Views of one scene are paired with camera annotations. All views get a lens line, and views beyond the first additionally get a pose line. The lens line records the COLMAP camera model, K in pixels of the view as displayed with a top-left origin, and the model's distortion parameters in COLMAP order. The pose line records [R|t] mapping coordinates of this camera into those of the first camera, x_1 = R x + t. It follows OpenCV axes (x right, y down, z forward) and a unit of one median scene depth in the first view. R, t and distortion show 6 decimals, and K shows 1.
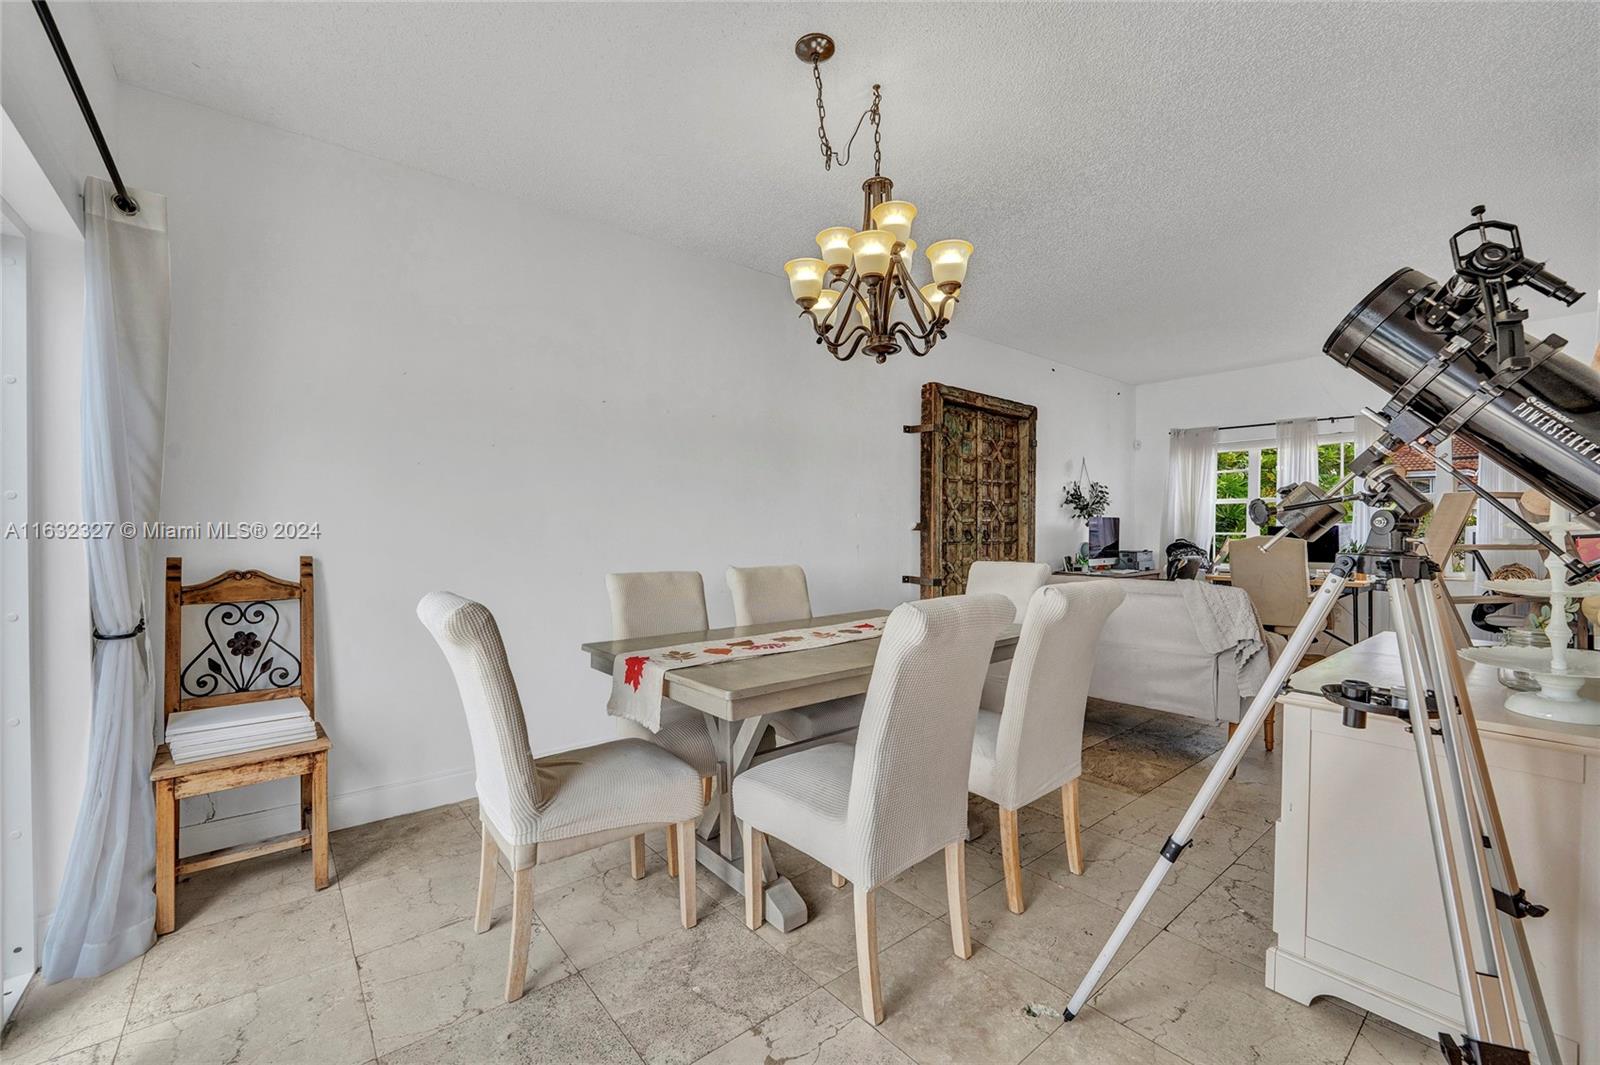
lens RADIAL K [[644.0, 0, 794.2], [0, 644.0, 529.9], [0, 0, 1]] dist [-0.008709, -0.000001]
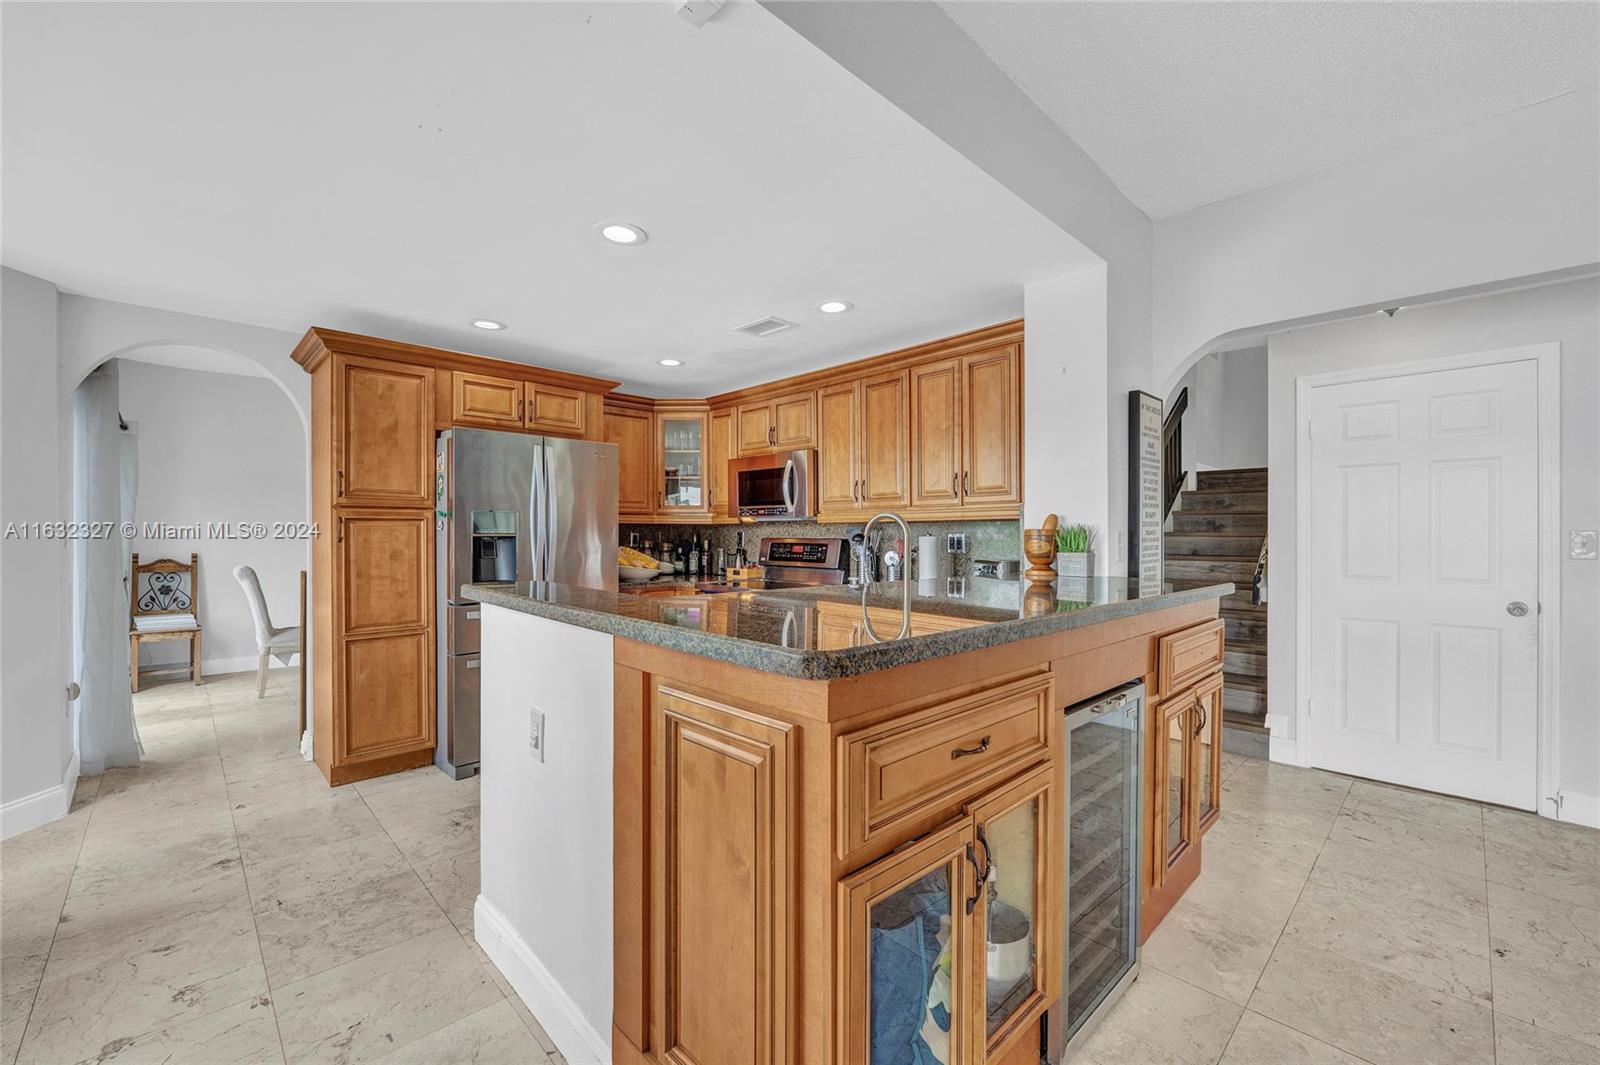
lens RADIAL K [[644.0, 0, 793.1], [0, 644.0, 536.3], [0, 0, 1]] dist [-0.008709, -0.000001]
pose [[0.996813, 0.002932, 0.079725, 1.292905], [-0.002167, 0.999951, -0.009684, -0.003523], [-0.079749, 0.009480, 0.996770, -1.574832]]
